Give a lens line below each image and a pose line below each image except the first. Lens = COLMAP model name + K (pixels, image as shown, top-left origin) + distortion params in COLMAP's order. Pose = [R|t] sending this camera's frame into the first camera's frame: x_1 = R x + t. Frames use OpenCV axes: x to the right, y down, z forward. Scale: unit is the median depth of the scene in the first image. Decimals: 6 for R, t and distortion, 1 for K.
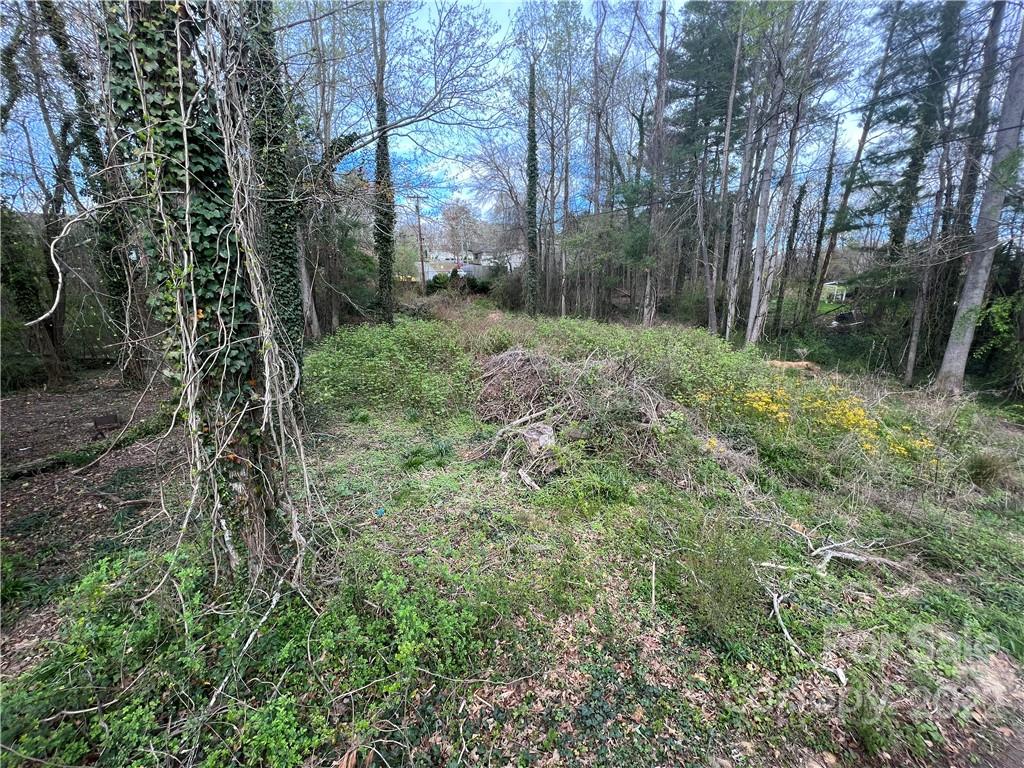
lens RADIAL K [[411.6, 0, 512.0], [0, 411.6, 380.8], [0, 0, 1]] dist [0.000719, -0.000086]
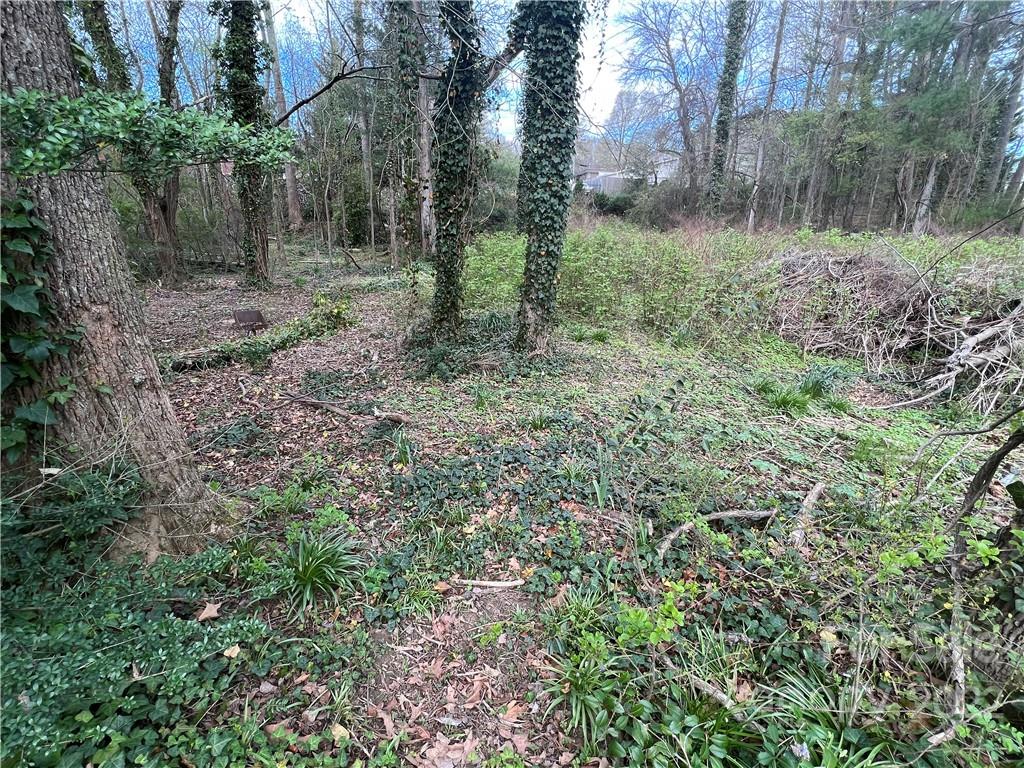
lens RADIAL K [[485.8, 0, 510.5], [0, 485.8, 385.2], [0, 0, 1]] dist [0.000291, -0.000253]
pose [[0.982803, 0.076925, -0.167870, -0.659233], [-0.060353, 0.992984, 0.101690, 0.178514], [0.174515, -0.089810, 0.980550, 0.389031]]
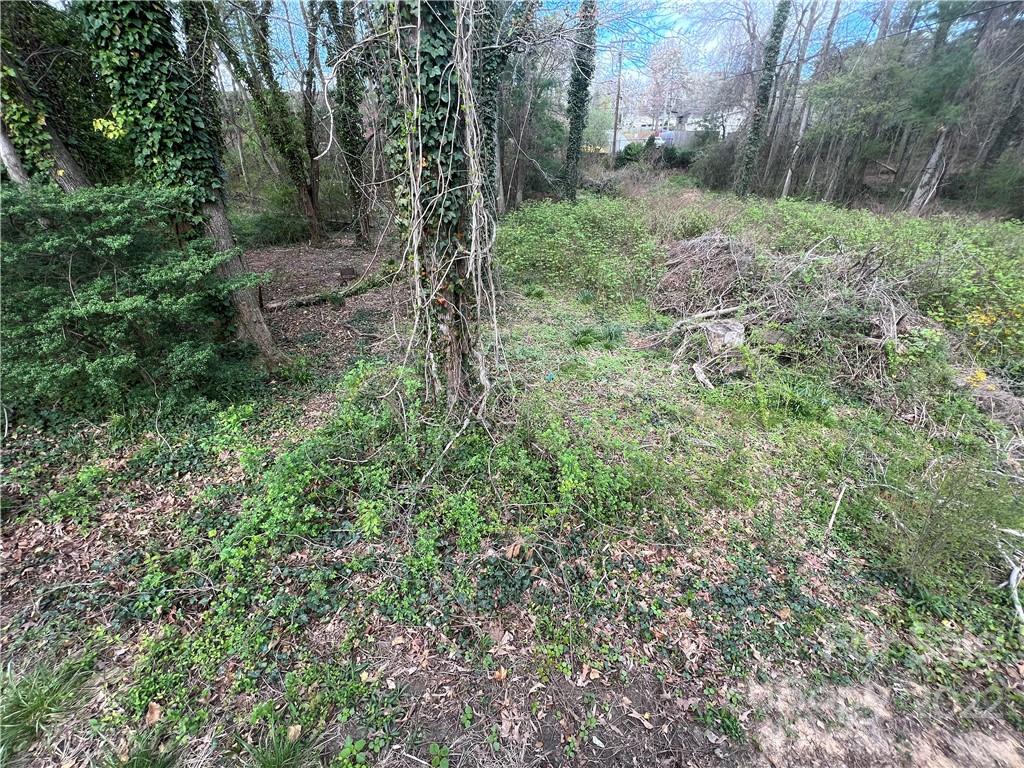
lens RADIAL K [[411.6, 0, 509.2], [0, 411.6, 382.6], [0, 0, 1]] dist [0.000719, -0.000086]
pose [[0.913034, 0.192508, -0.359597, -0.023528], [-0.090195, 0.955080, 0.282287, 0.033553], [0.397787, -0.225304, 0.889384, -0.005324]]
